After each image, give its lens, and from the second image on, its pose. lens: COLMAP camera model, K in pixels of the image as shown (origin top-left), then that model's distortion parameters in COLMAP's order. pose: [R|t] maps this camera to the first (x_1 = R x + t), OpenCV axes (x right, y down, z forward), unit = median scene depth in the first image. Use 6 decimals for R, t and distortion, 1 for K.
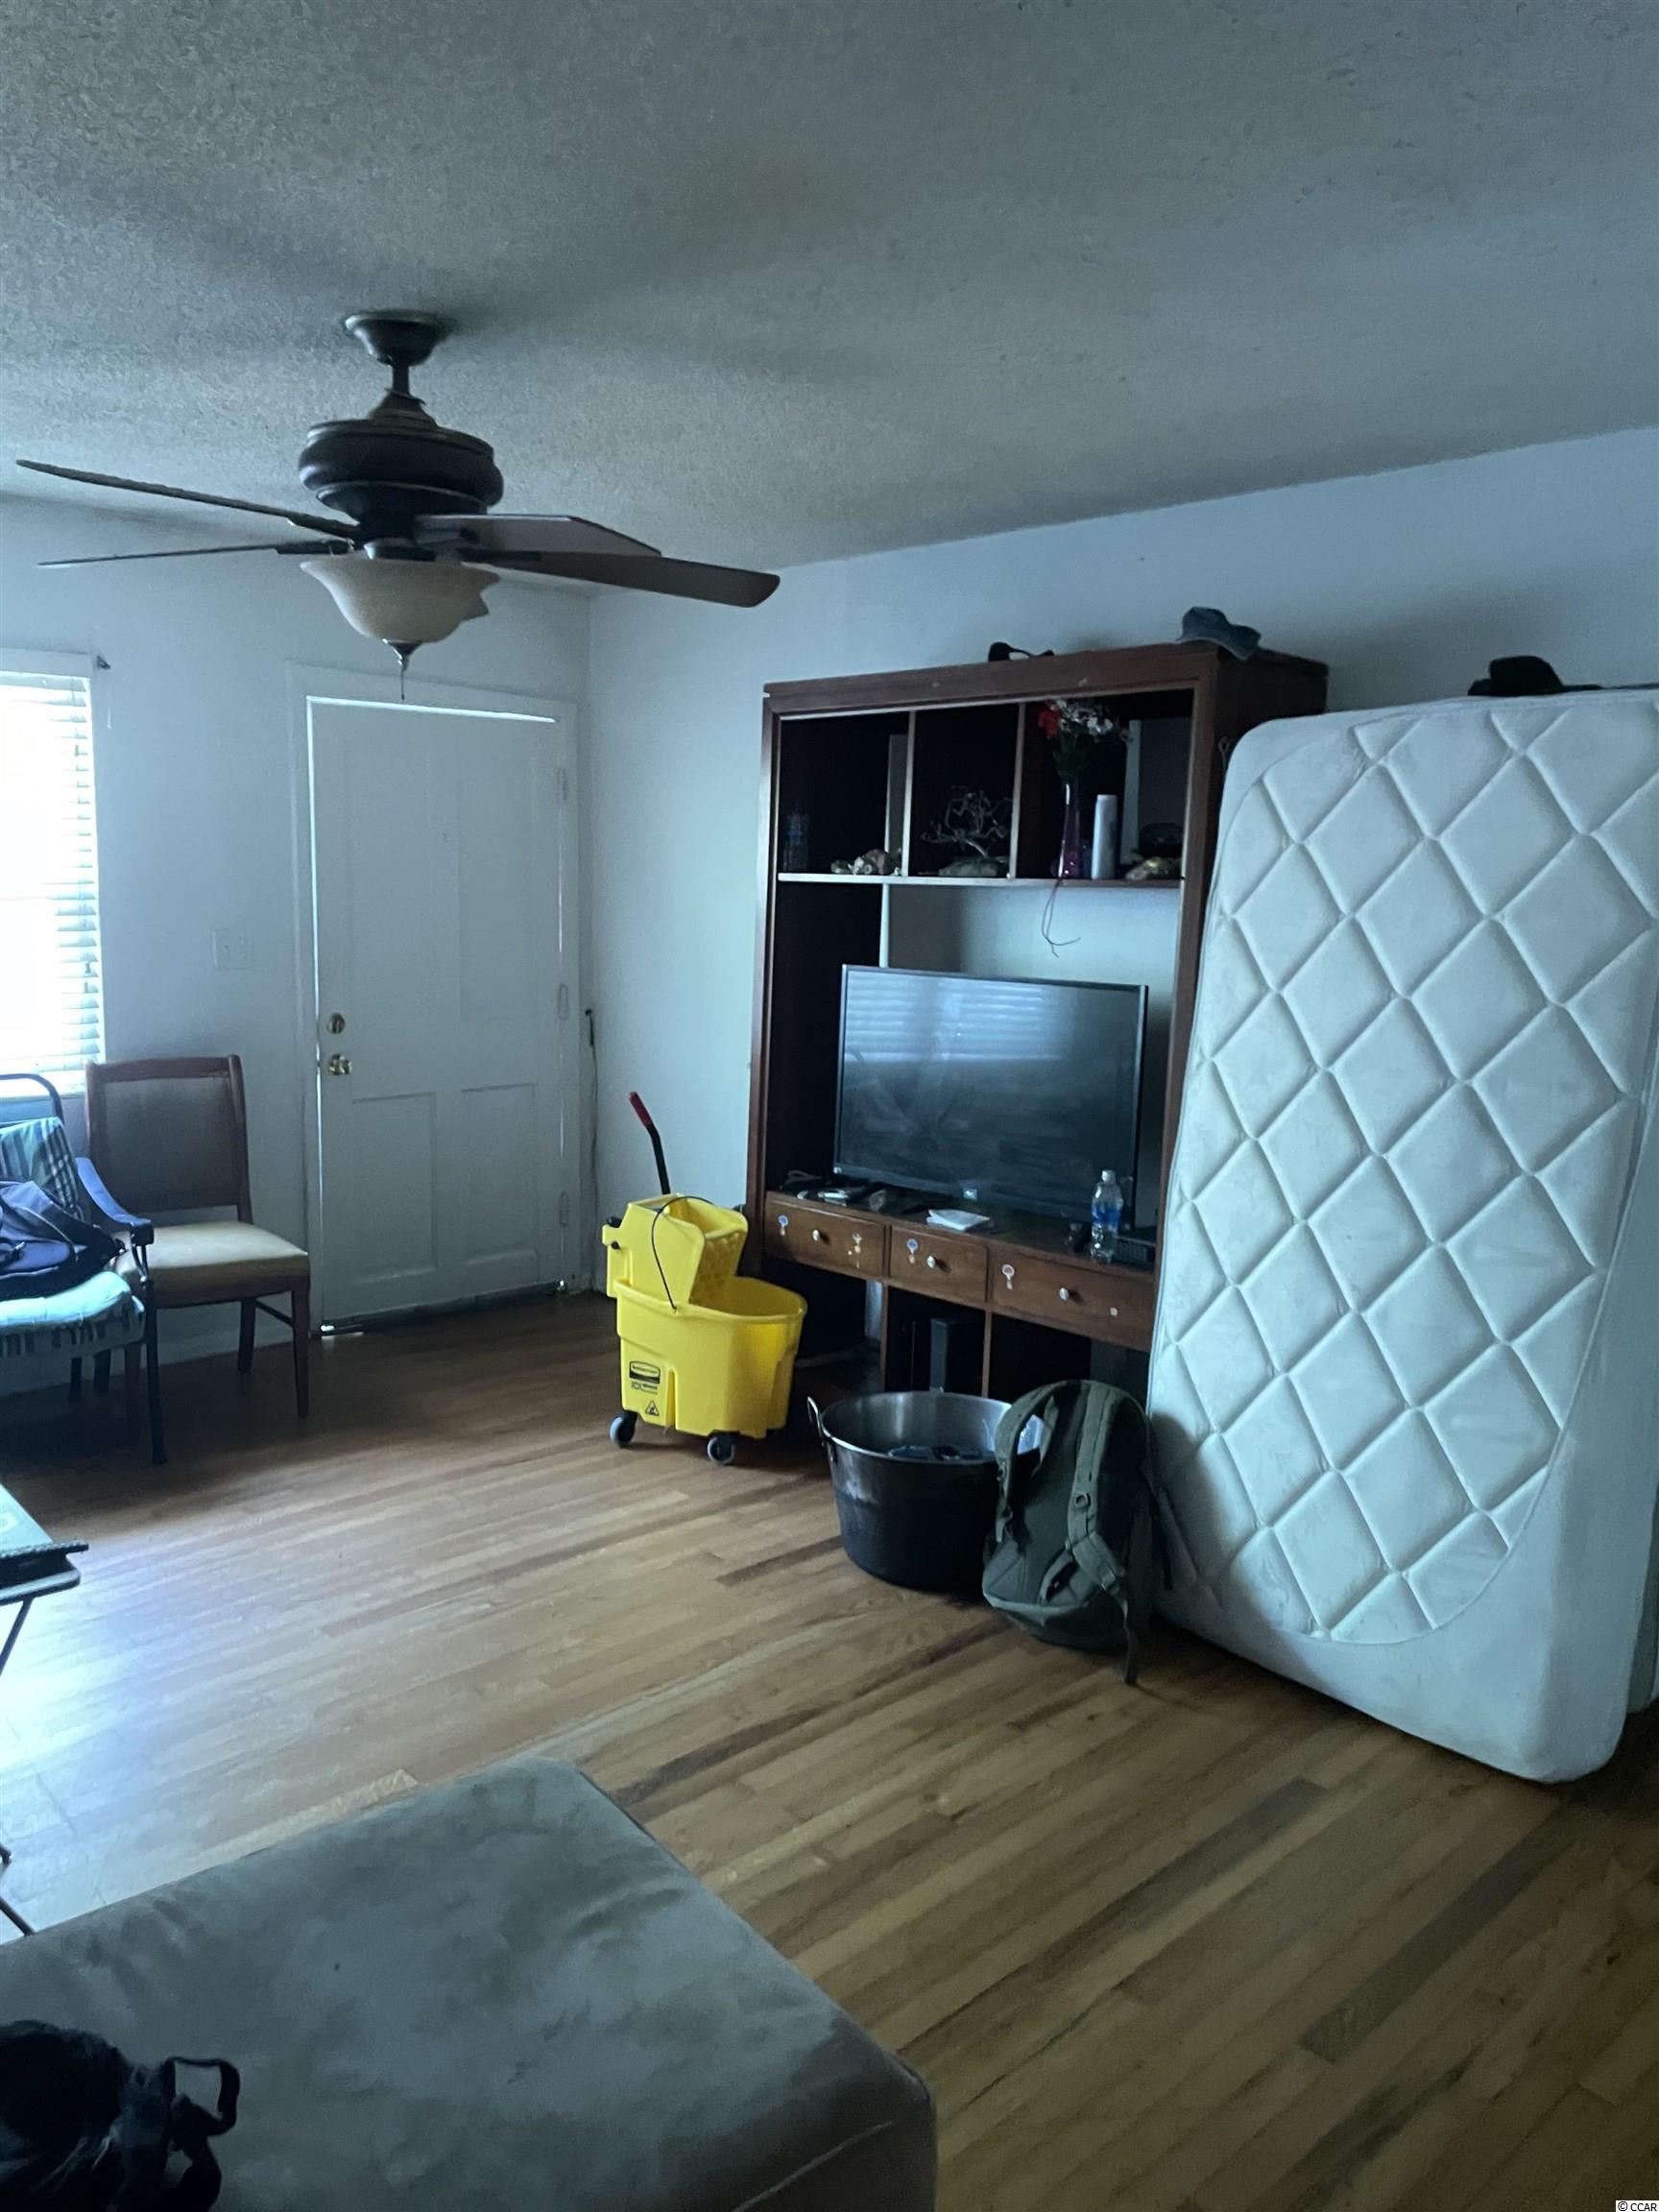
lens RADIAL K [[1671.8, 0, 830.1], [0, 1671.8, 1086.8], [0, 0, 1]] dist [0.091368, -0.095474]
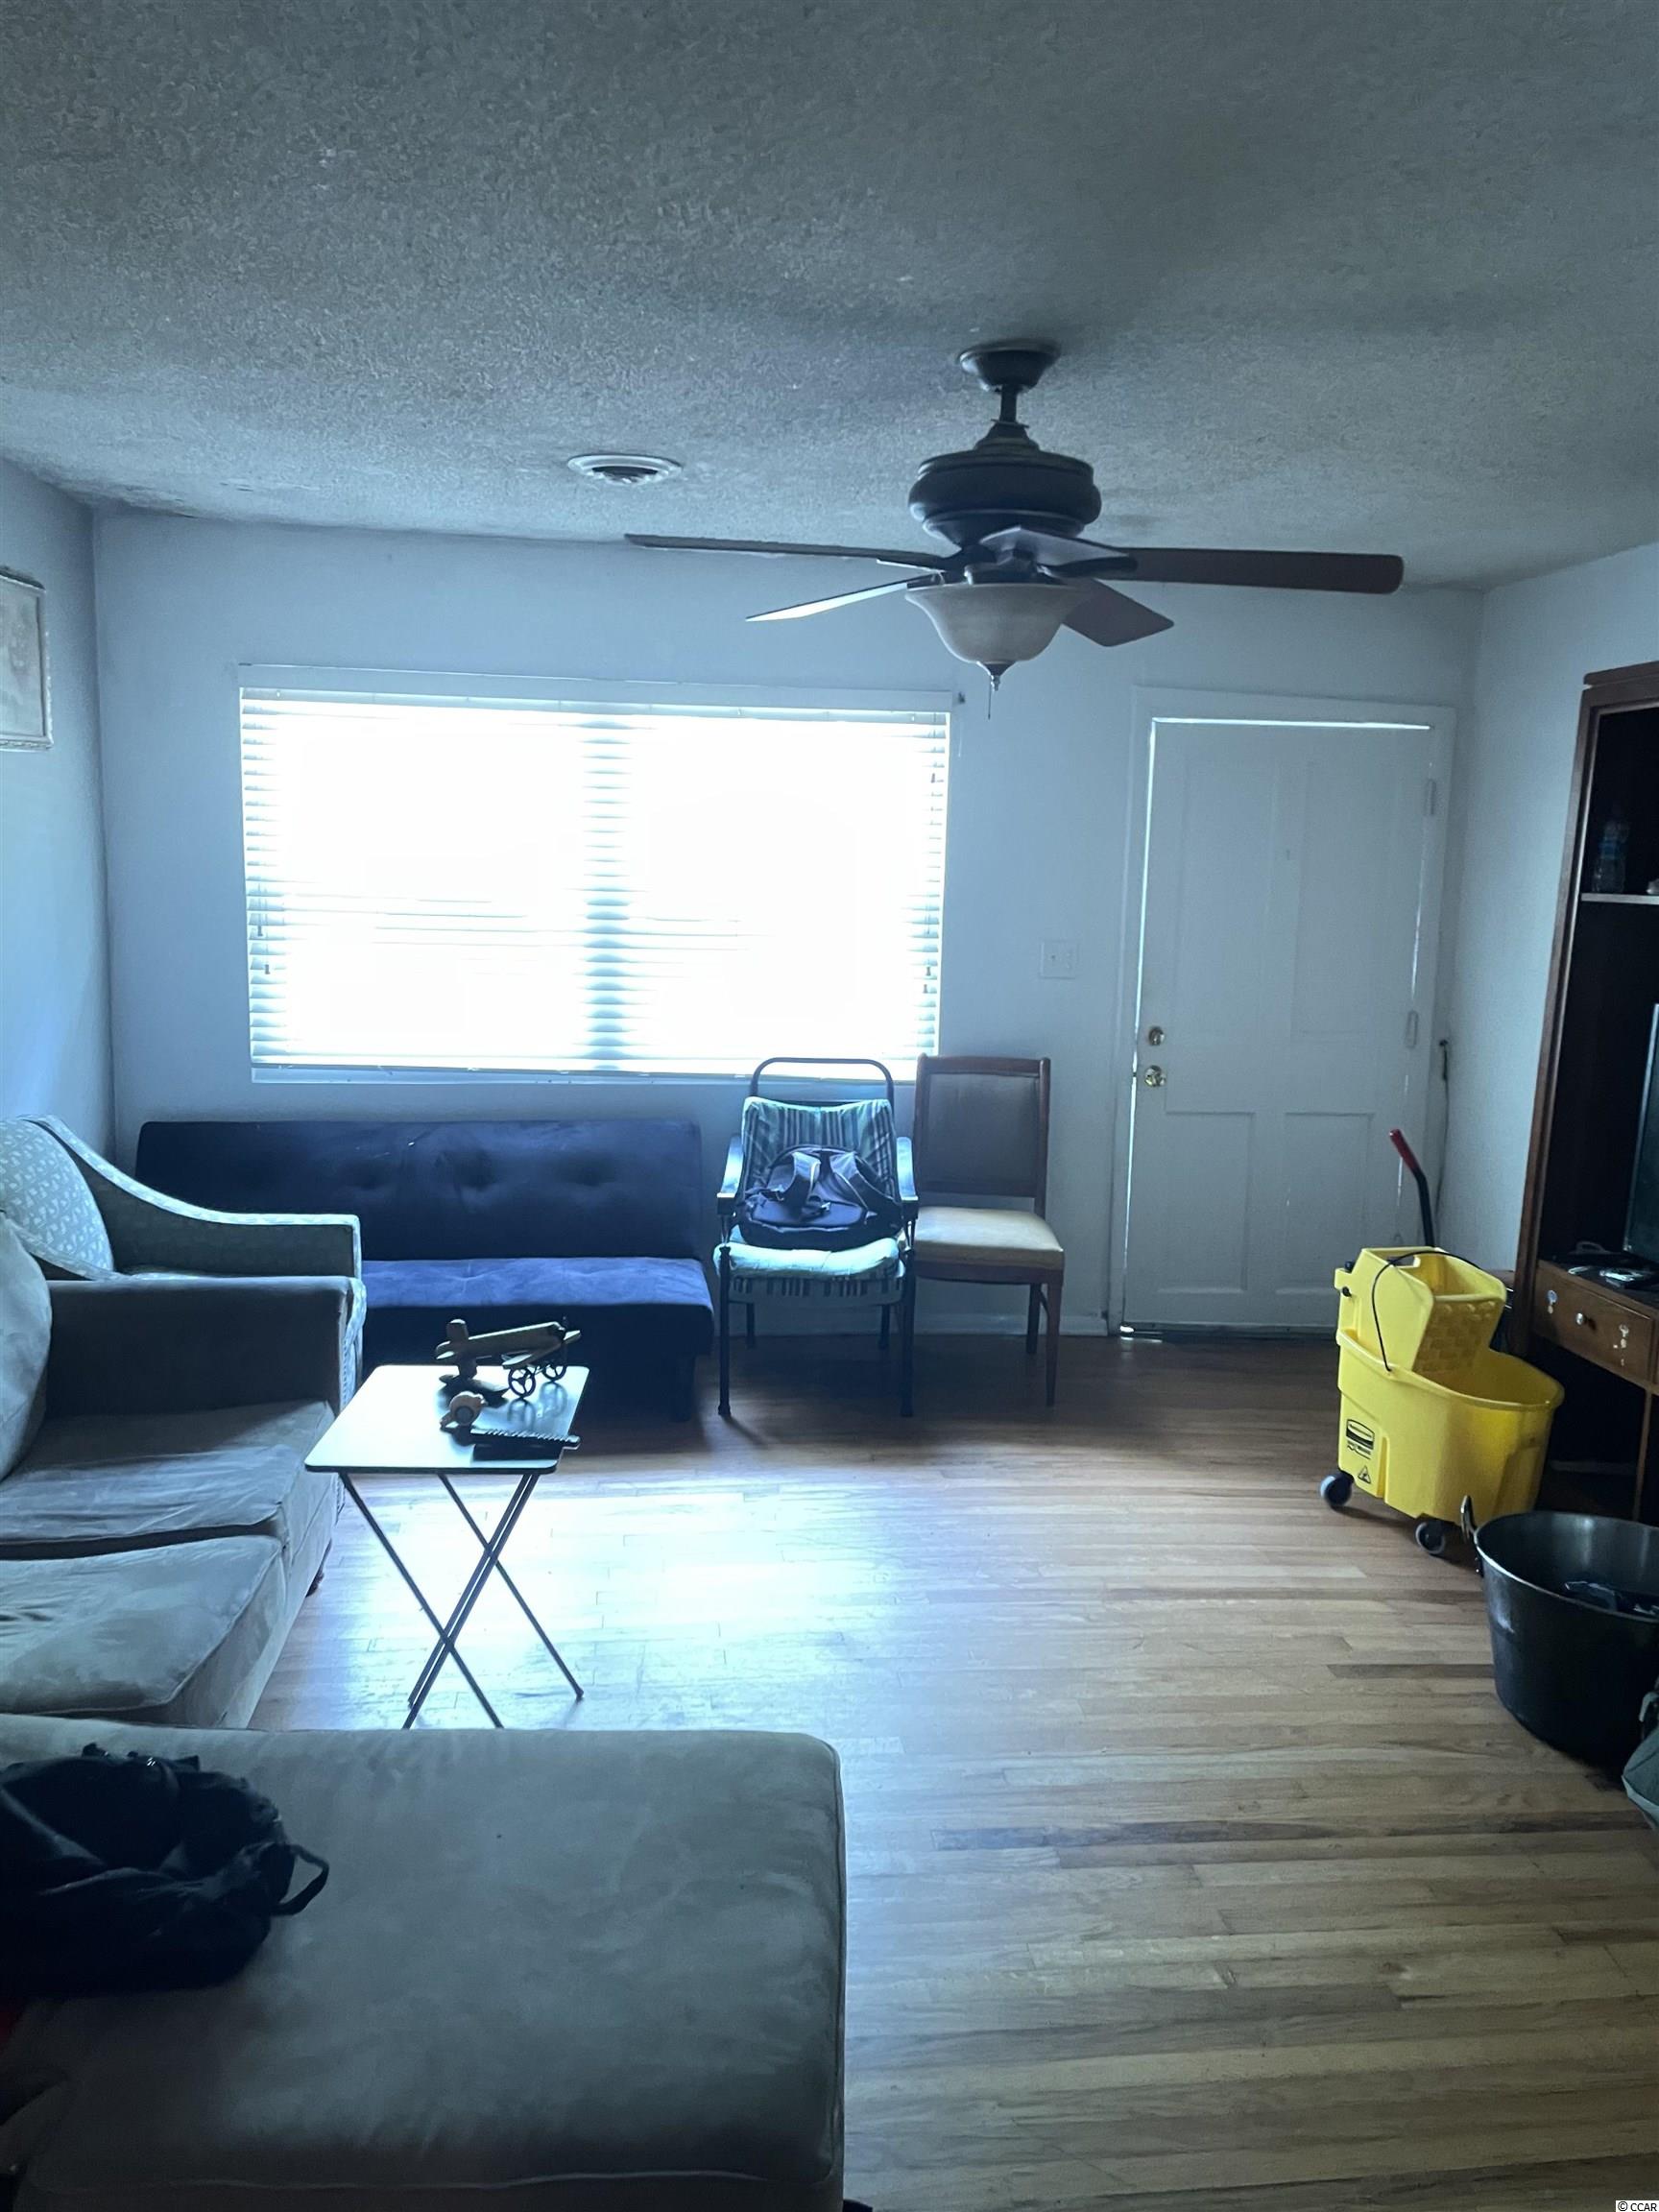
lens RADIAL K [[1671.8, 0, 820.9], [0, 1671.8, 1096.7], [0, 0, 1]] dist [0.091368, -0.095474]
pose [[0.797854, 0.090908, -0.595957, 0.195900], [-0.094457, 0.995206, 0.025353, -0.009234], [0.595405, 0.036064, 0.802616, 0.076086]]
